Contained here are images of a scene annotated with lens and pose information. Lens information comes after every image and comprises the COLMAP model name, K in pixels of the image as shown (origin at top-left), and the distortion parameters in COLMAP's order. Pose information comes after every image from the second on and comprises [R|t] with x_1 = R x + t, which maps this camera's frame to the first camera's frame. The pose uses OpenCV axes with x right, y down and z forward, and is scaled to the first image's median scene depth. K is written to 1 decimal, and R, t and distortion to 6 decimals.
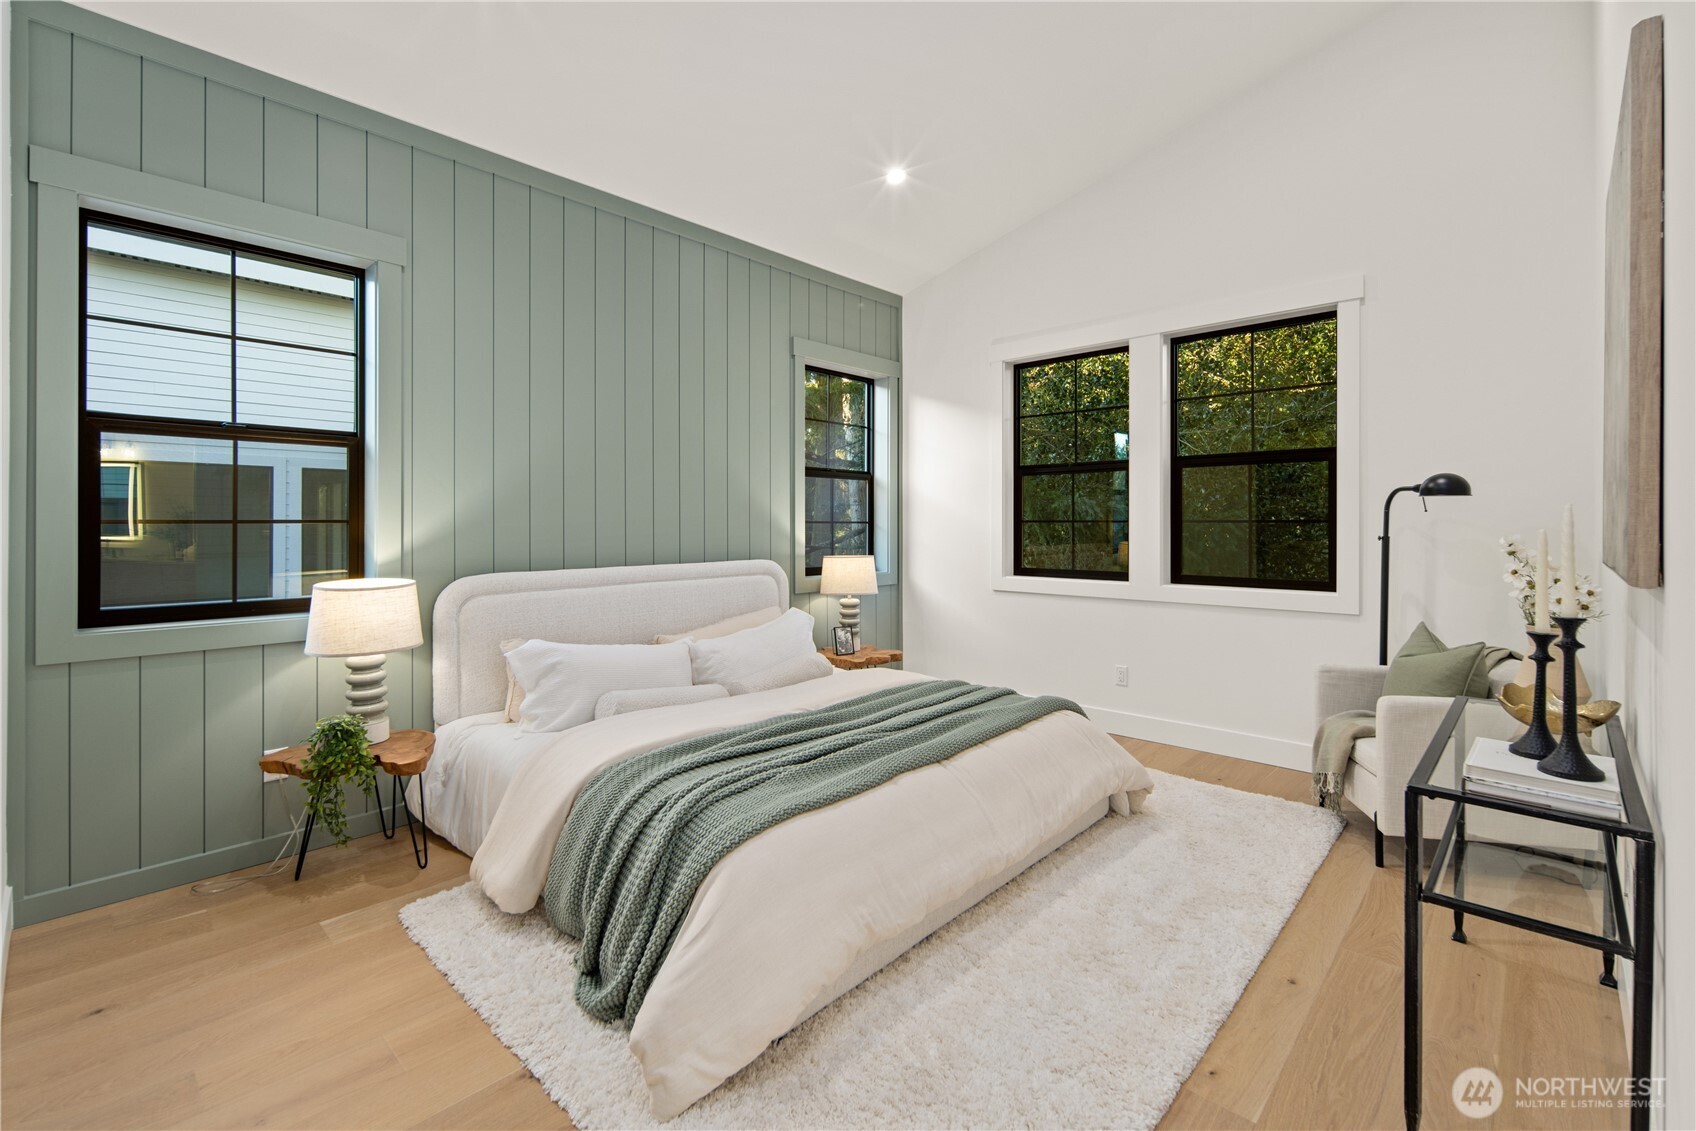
lens RADIAL K [[739.1, 0, 833.7], [0, 739.1, 523.7], [0, 0, 1]] dist [0.005491, -0.001794]
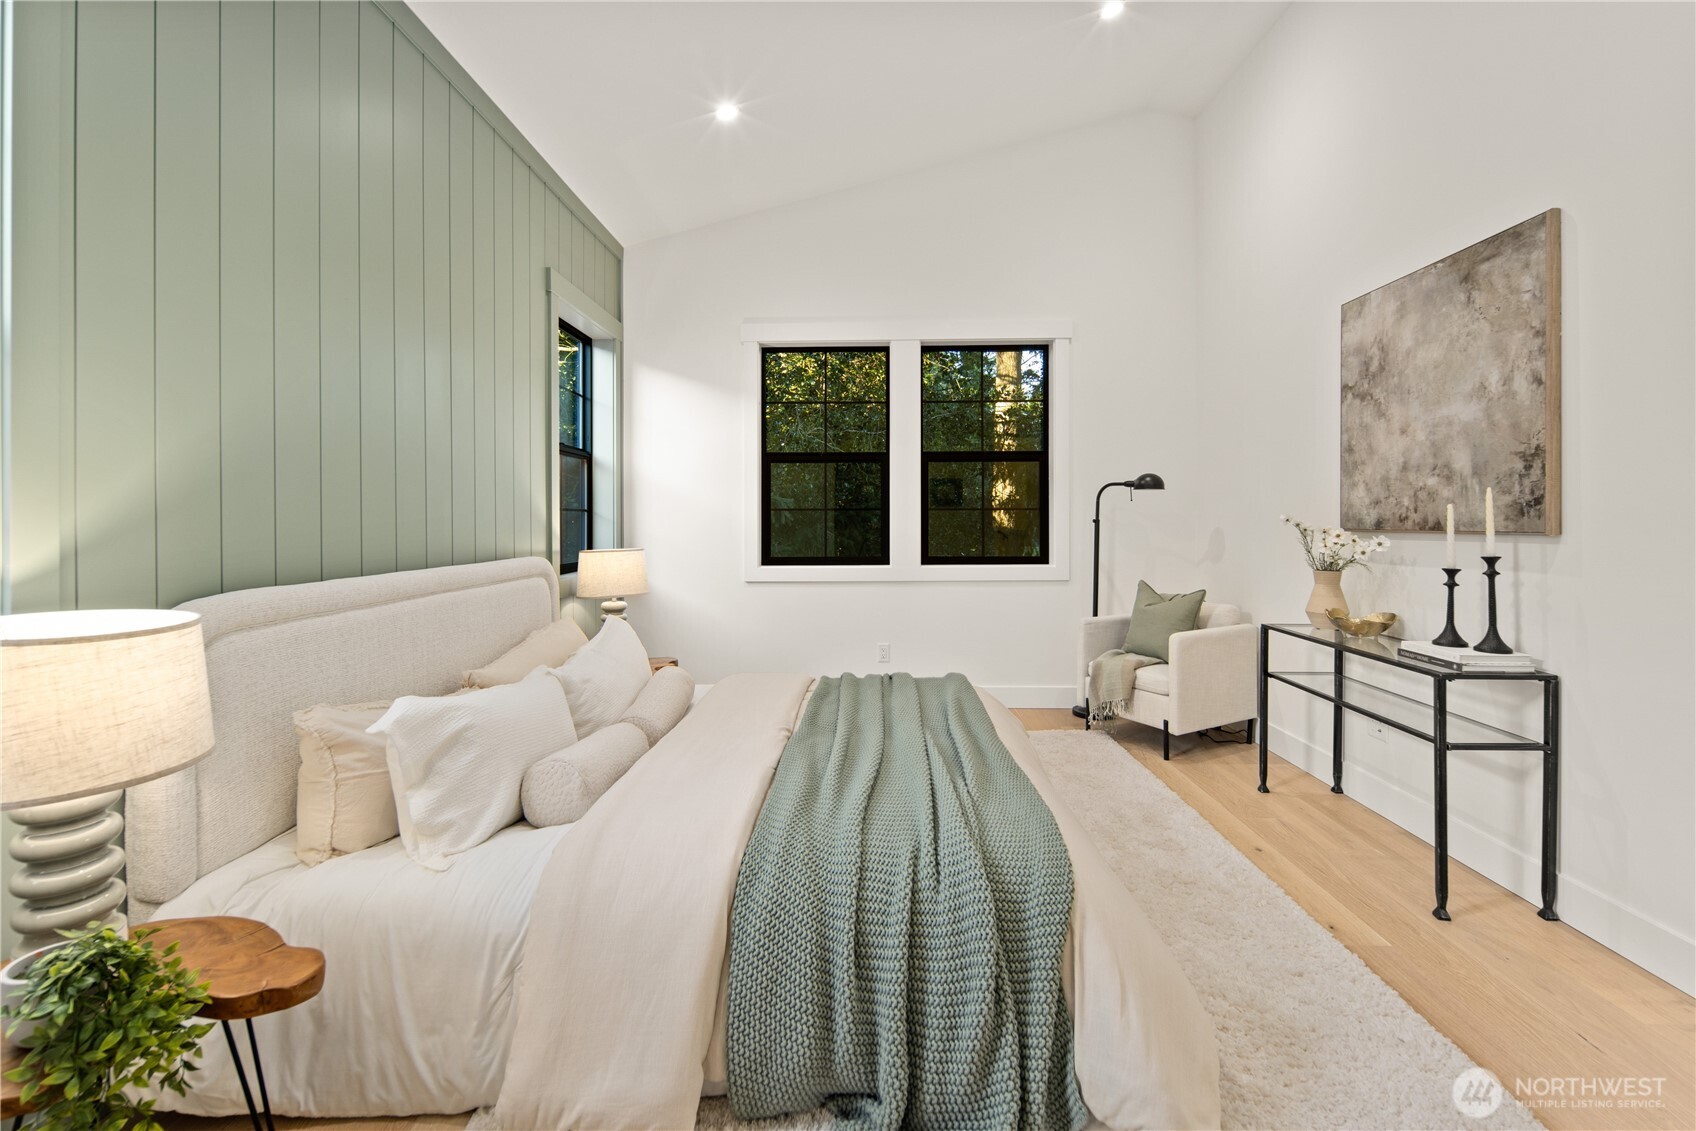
lens RADIAL K [[739.1, 0, 864.3], [0, 739.1, 521.8], [0, 0, 1]] dist [0.005491, -0.001794]
pose [[0.743678, -0.004583, 0.668522, -0.431278], [0.002970, 0.999989, 0.003551, 0.014396], [-0.668531, -0.000655, 0.743684, 0.267429]]
